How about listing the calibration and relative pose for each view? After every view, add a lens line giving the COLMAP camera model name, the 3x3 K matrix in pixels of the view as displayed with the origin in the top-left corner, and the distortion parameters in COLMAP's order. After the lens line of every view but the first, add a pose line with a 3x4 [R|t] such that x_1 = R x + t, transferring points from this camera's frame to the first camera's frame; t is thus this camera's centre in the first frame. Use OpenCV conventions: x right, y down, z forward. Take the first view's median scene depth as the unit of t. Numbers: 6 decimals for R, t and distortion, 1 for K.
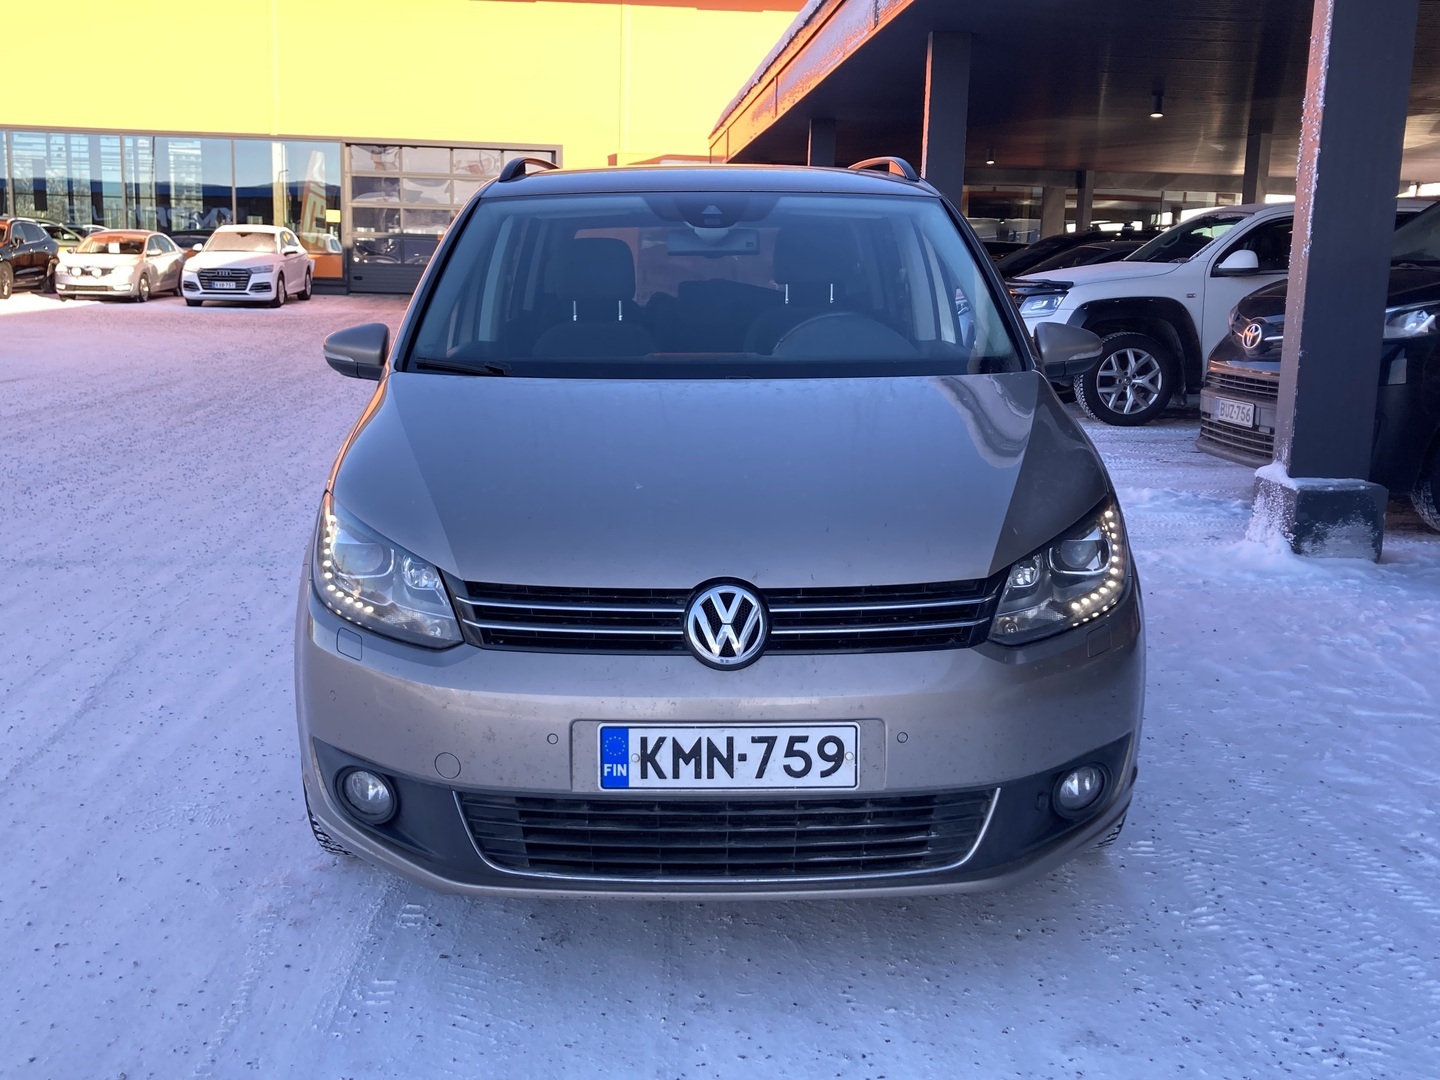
lens RADIAL K [[1426.8, 0, 720.0], [0, 1426.8, 540.0], [0, 0, 1]] dist [0.094982, -0.150859]
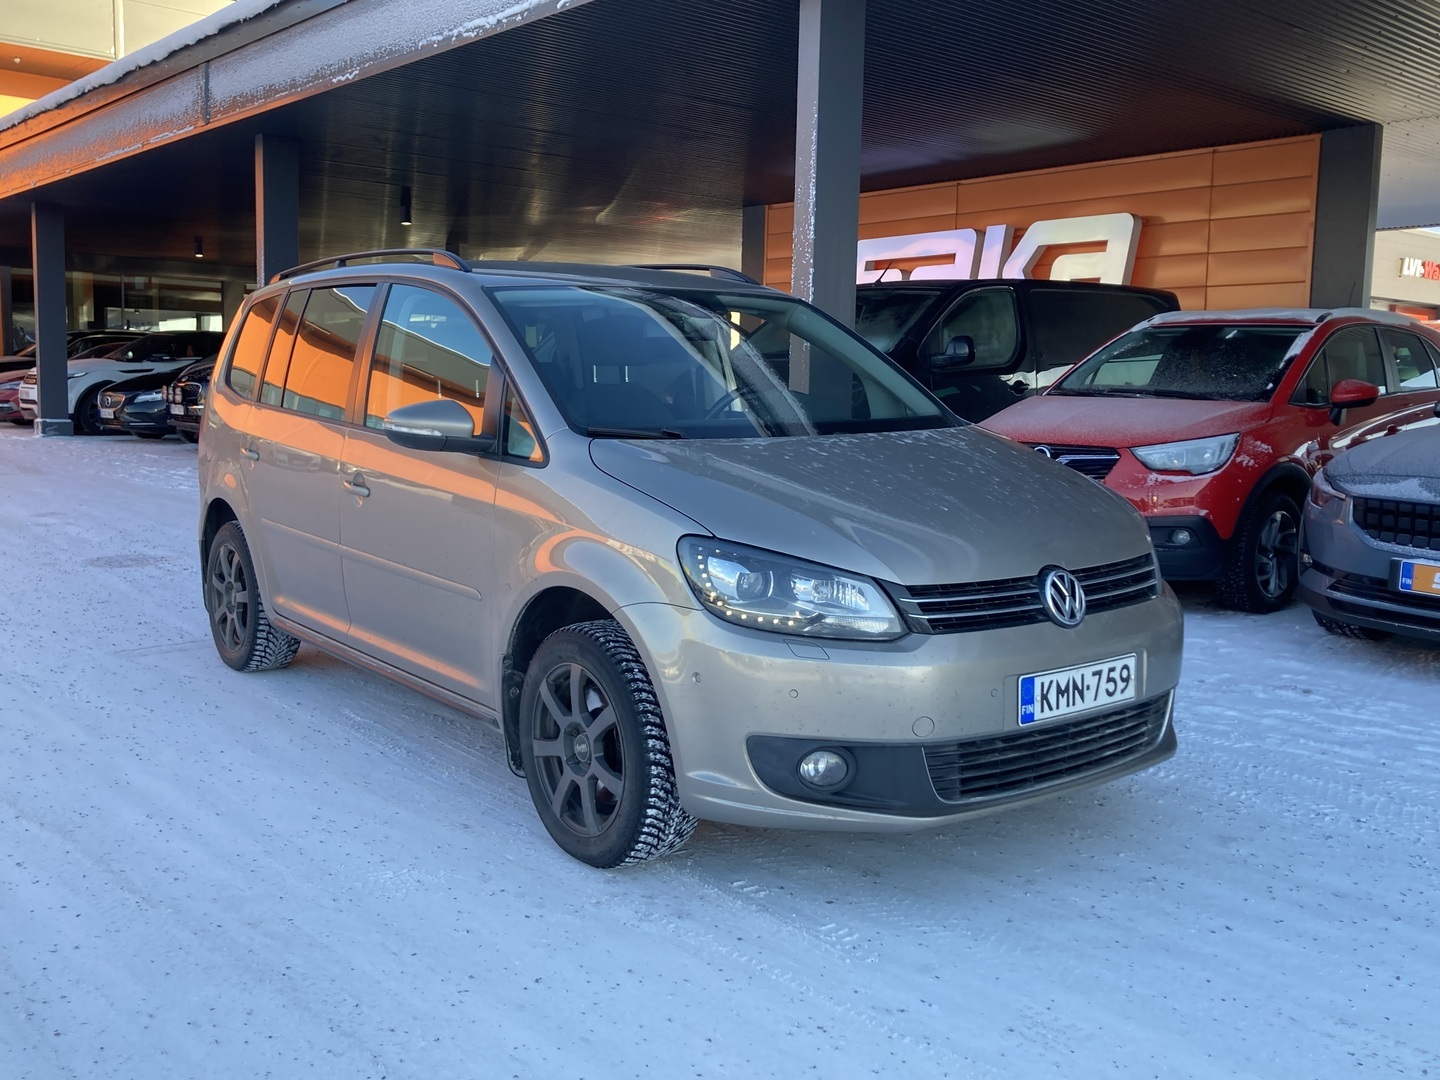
lens RADIAL K [[1357.8, 0, 720.0], [0, 1357.8, 540.0], [0, 0, 1]] dist [0.102774, -0.210249]
pose [[0.800695, -0.074377, 0.594437, -1.079681], [0.107052, 0.994056, -0.019819, -0.007248], [-0.589430, 0.079505, 0.803898, 0.102565]]
